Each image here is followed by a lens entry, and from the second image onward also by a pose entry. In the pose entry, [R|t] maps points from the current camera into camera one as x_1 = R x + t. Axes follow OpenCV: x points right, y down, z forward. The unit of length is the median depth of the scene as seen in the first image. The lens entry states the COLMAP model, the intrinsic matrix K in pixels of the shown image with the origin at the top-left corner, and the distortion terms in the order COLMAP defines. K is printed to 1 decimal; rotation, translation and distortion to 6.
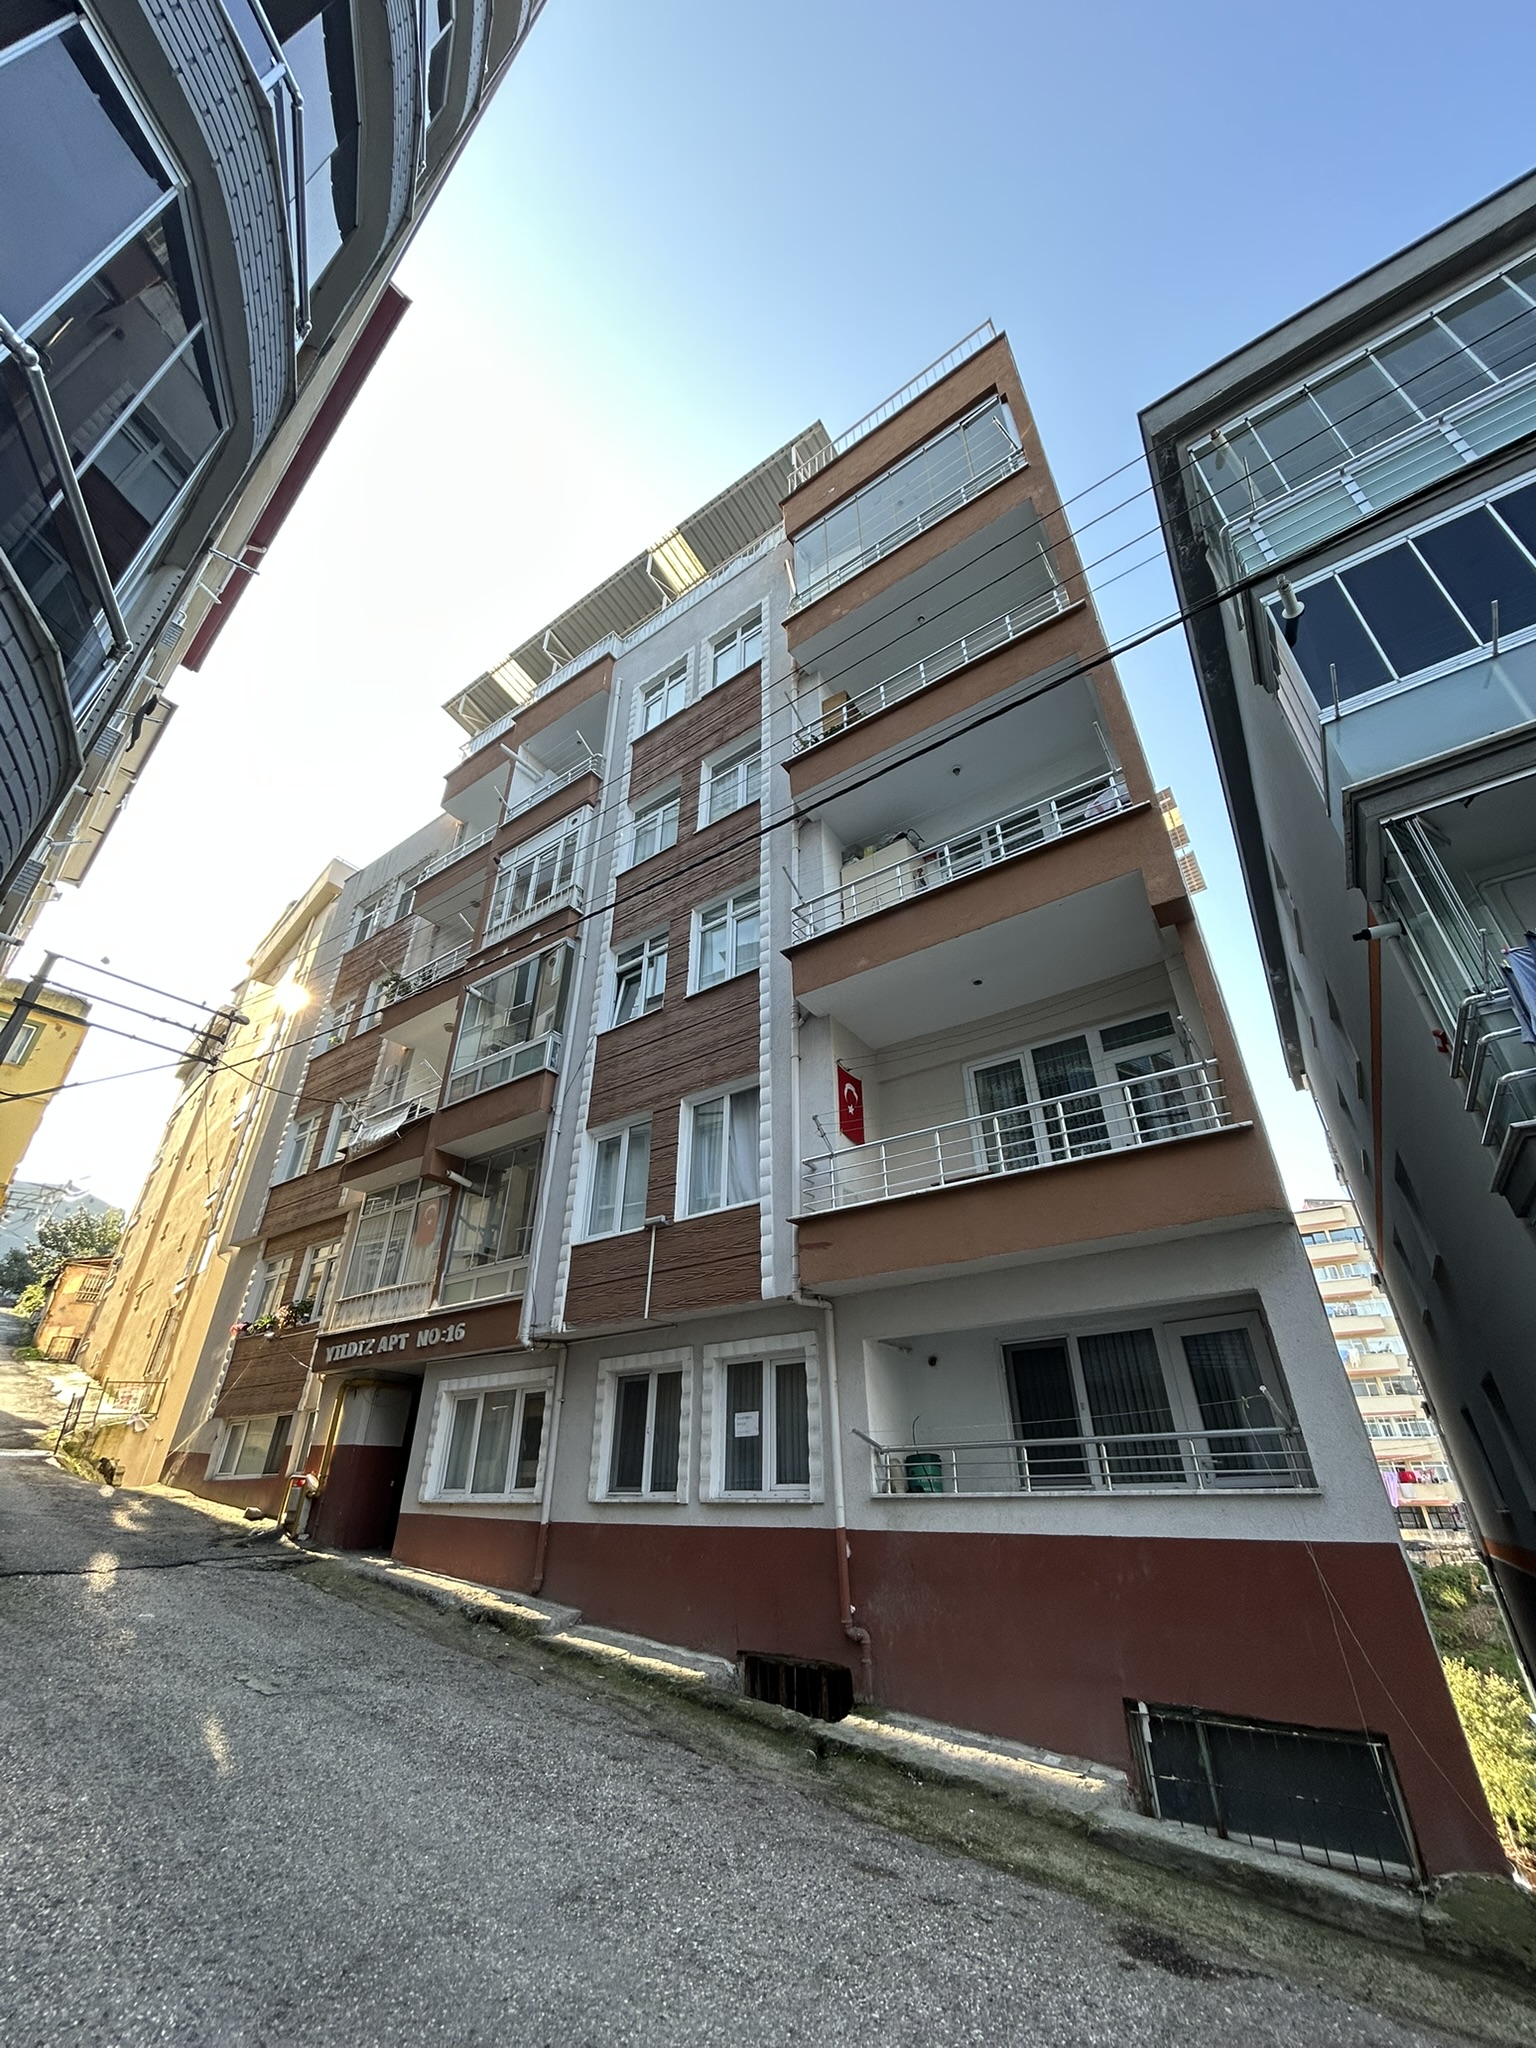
lens RADIAL K [[820.3, 0, 768.0], [0, 820.3, 1024.0], [0, 0, 1]] dist [-0.000012, 0.000032]
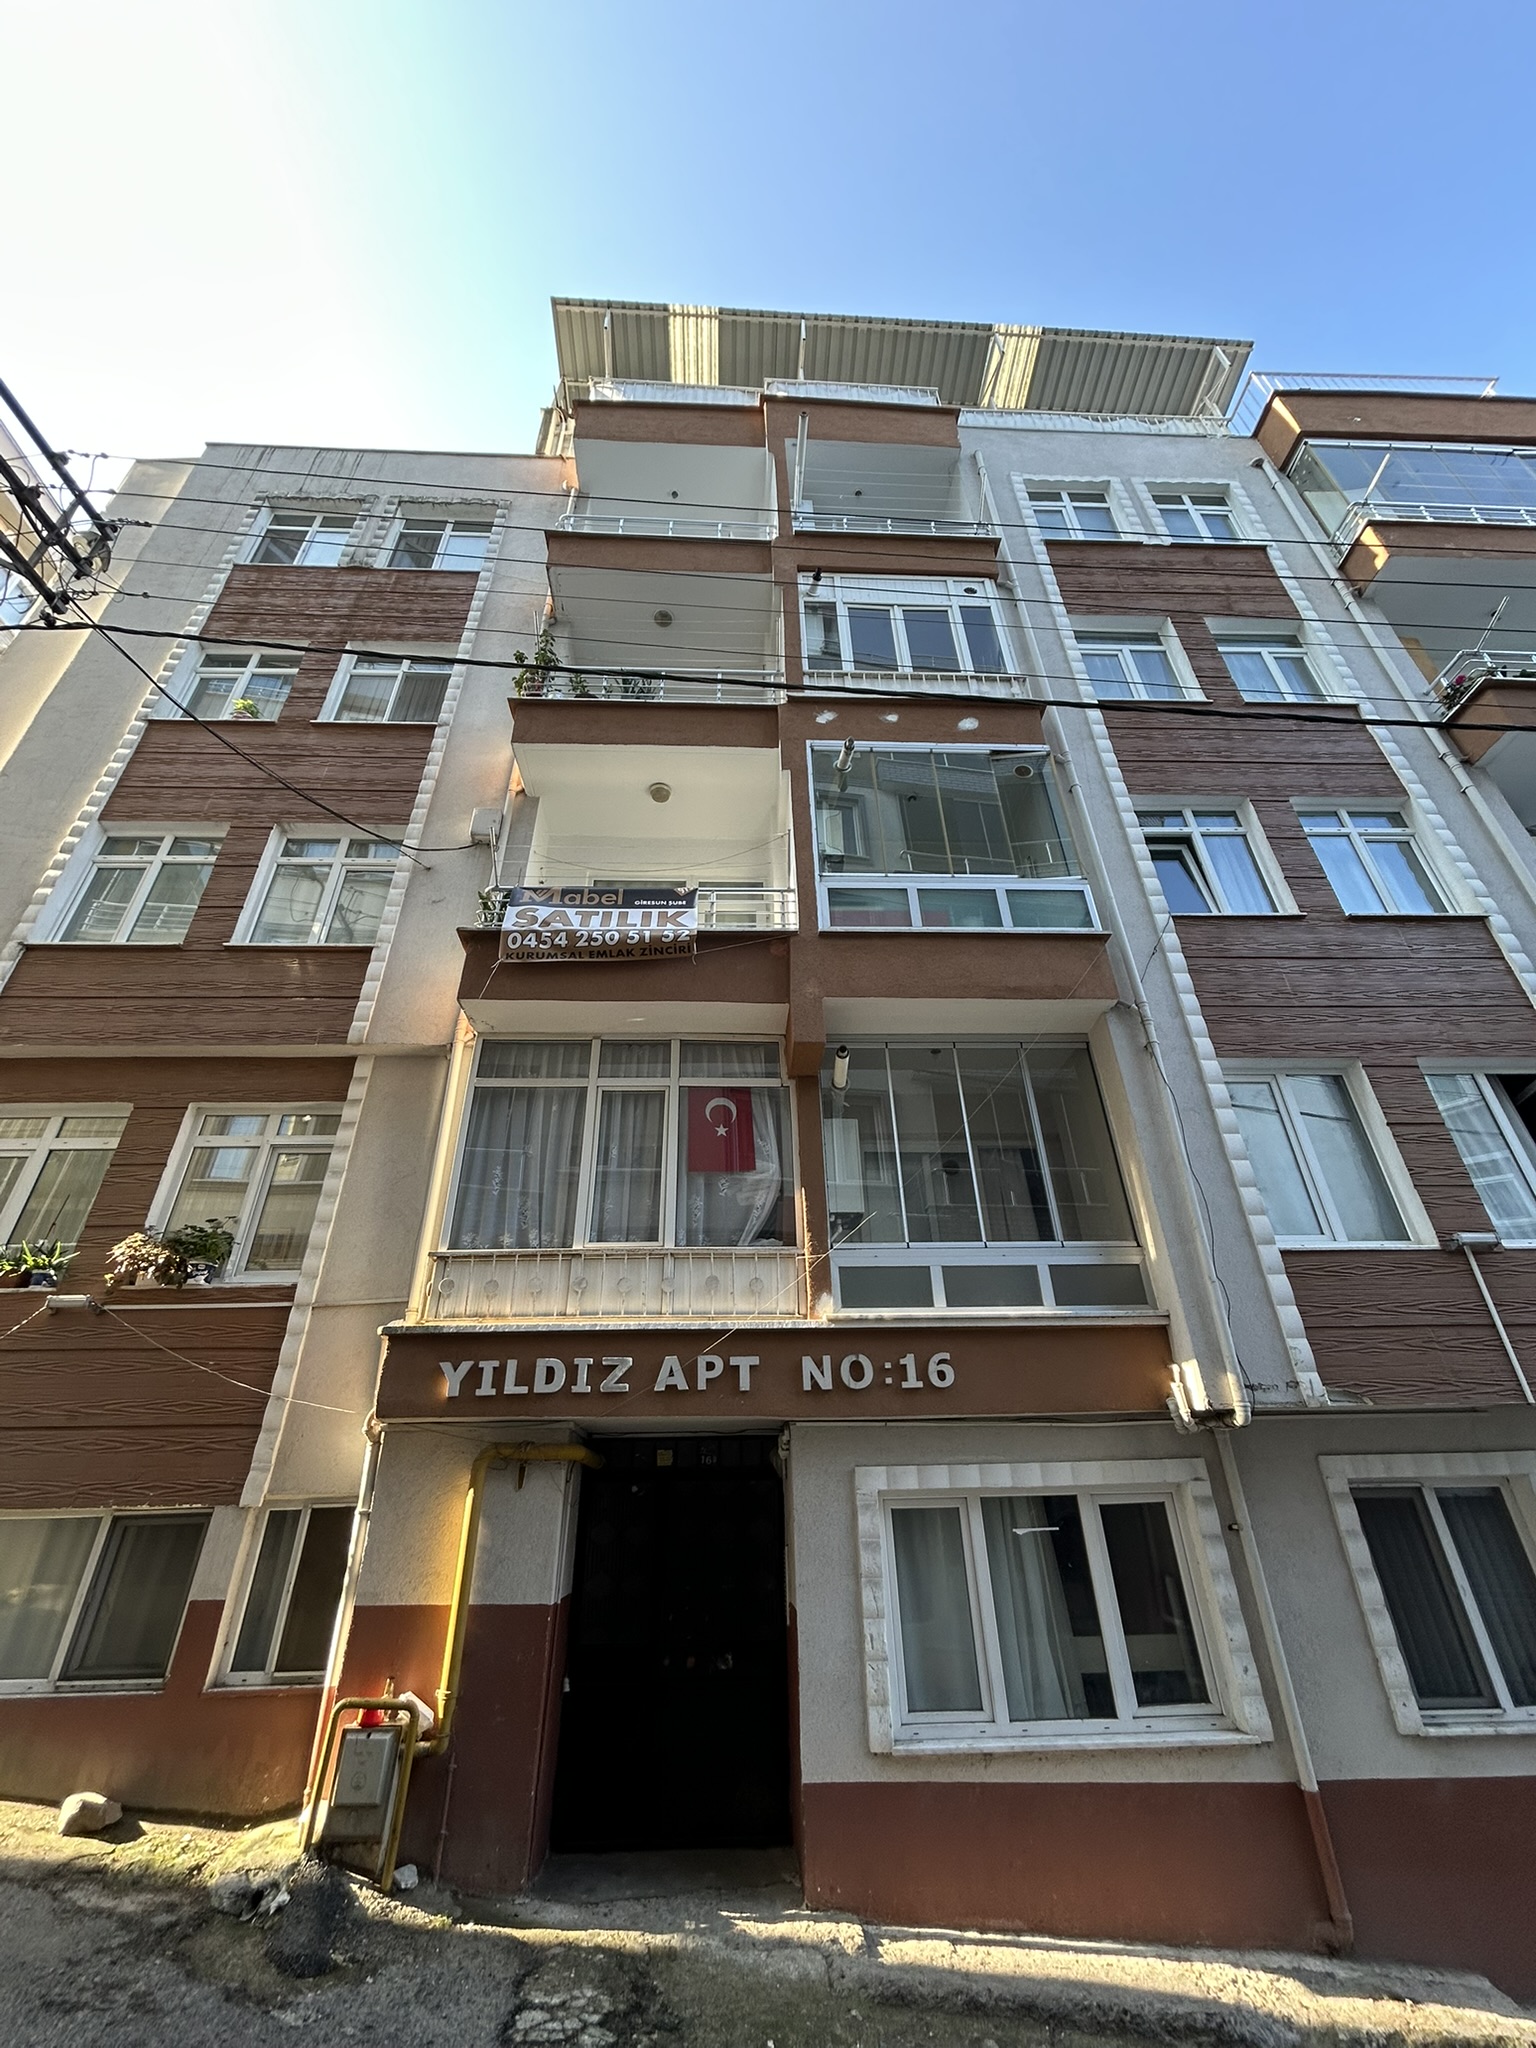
lens RADIAL K [[851.8, 0, 768.0], [0, 851.8, 1024.0], [0, 0, 1]] dist [0.001528, 0.000060]
pose [[0.787002, 0.310548, 0.533093, -0.930785], [-0.294401, 0.948388, -0.117852, 0.313696], [-0.542177, -0.064194, 0.837808, 0.747227]]
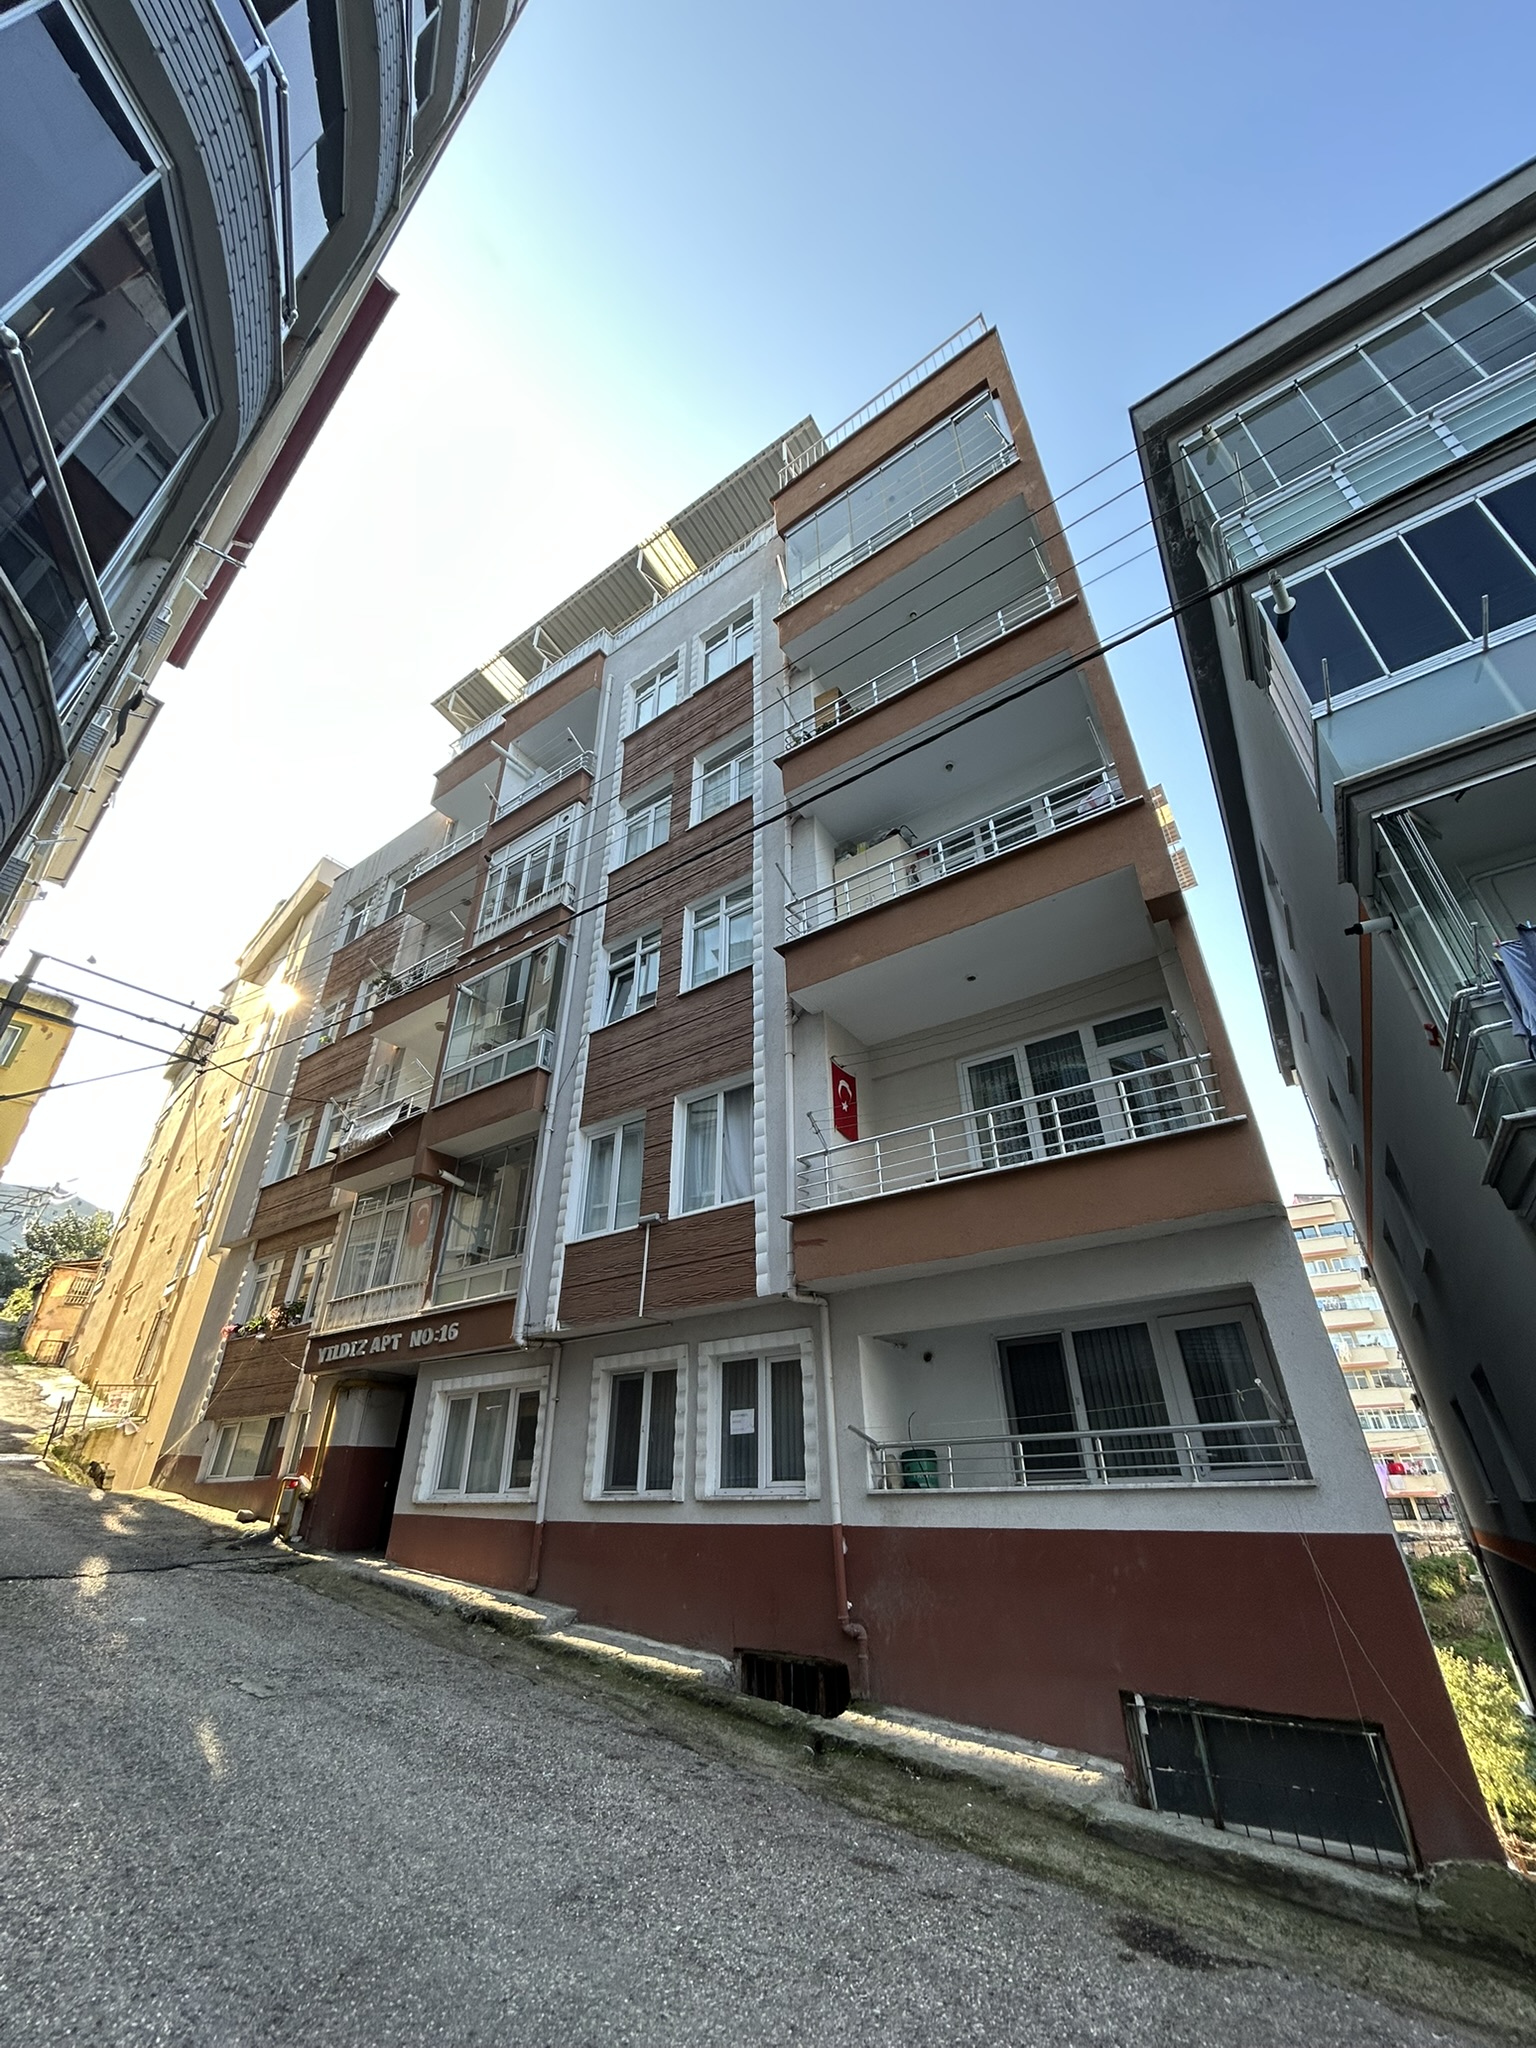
lens RADIAL K [[820.4, 0, 767.9], [0, 820.4, 1025.1], [0, 0, 1]] dist [0.000270, 0.000021]
pose [[0.999947, -0.004126, 0.009394, -0.001805], [0.004095, 0.999986, 0.003285, 0.001778], [-0.009407, -0.003246, 0.999950, 0.002195]]
